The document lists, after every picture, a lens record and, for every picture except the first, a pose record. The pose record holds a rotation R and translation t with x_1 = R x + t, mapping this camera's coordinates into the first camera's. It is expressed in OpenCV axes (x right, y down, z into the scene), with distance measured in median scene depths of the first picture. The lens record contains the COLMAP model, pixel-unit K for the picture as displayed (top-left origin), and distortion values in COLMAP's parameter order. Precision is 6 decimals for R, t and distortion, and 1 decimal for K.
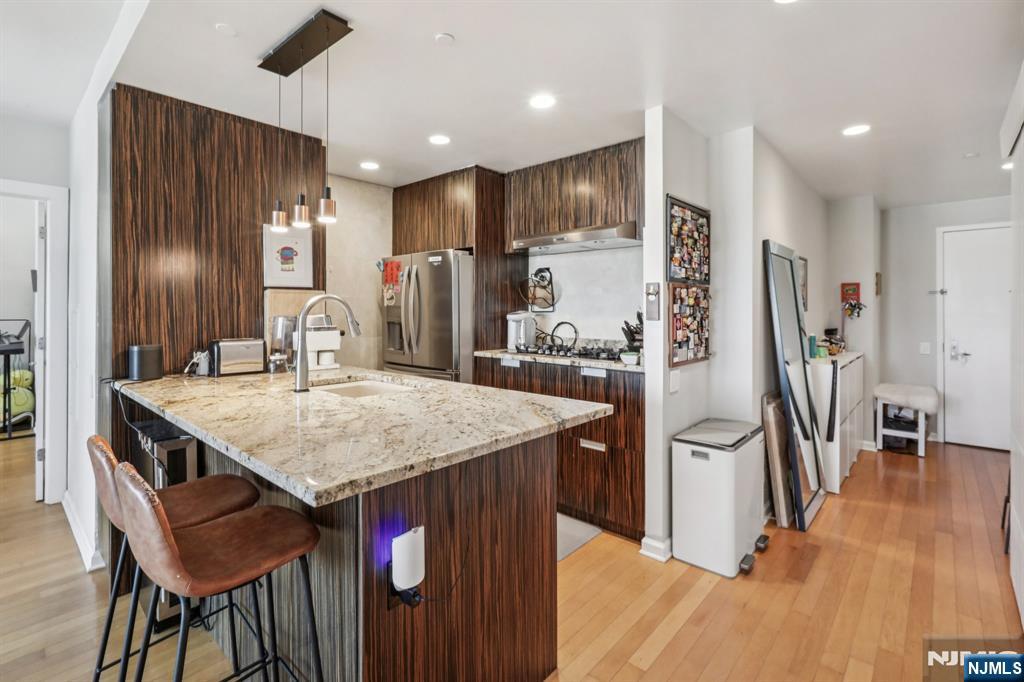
lens RADIAL K [[463.6, 0, 507.6], [0, 463.6, 311.1], [0, 0, 1]] dist [0.000408, 0.000945]
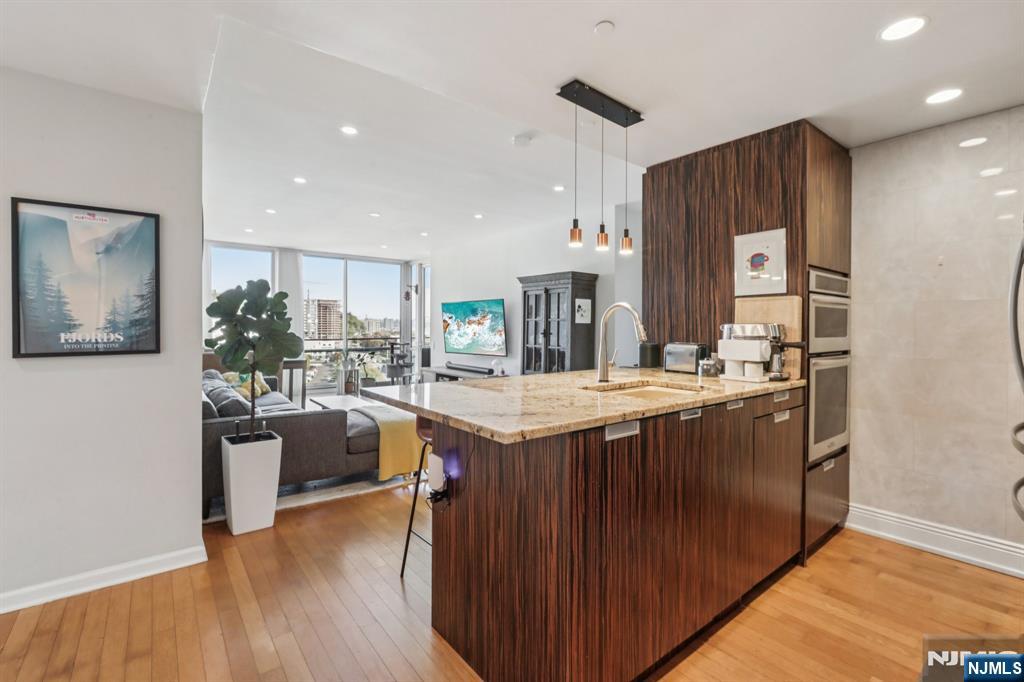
lens RADIAL K [[460.7, 0, 515.7], [0, 460.7, 325.6], [0, 0, 1]] dist [-0.000198, 0.000548]
pose [[-0.155575, 0.000190, -0.987824, 0.551472], [-0.006334, 0.999979, 0.001190, 0.014811], [0.987804, 0.006442, -0.155570, 0.644942]]
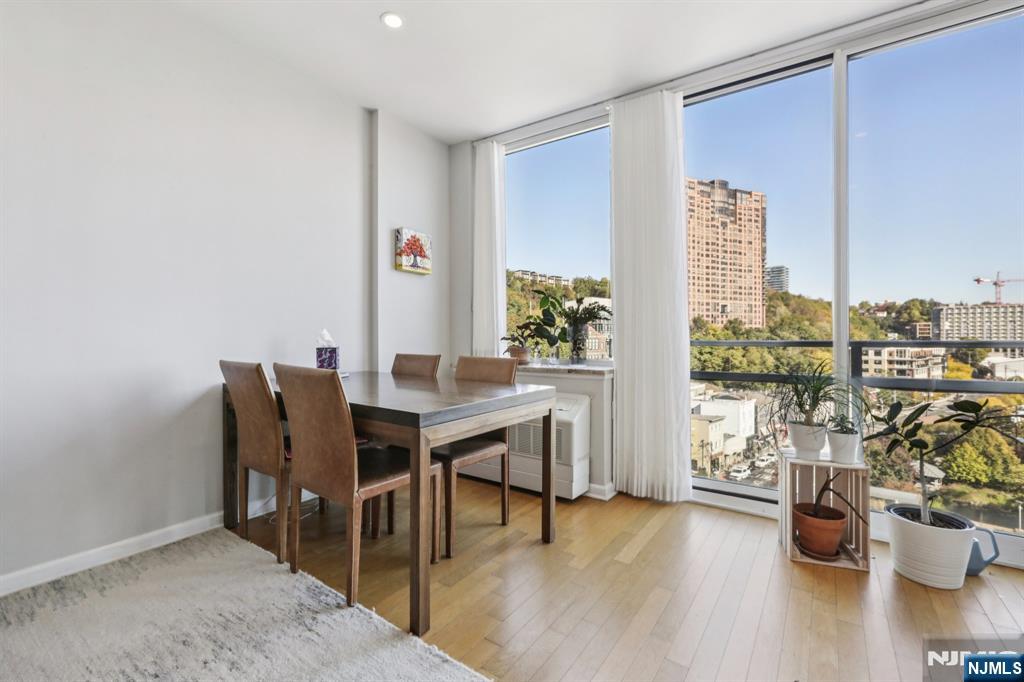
lens RADIAL K [[456.1, 0, 511.9], [0, 456.1, 338.3], [0, 0, 1]] dist [0.001654, 0.000422]
pose [[-0.990430, 0.000624, -0.138011, -1.747782], [0.000552, 1.000000, 0.000559, 0.114638], [0.138012, 0.000477, -0.990430, -0.262581]]
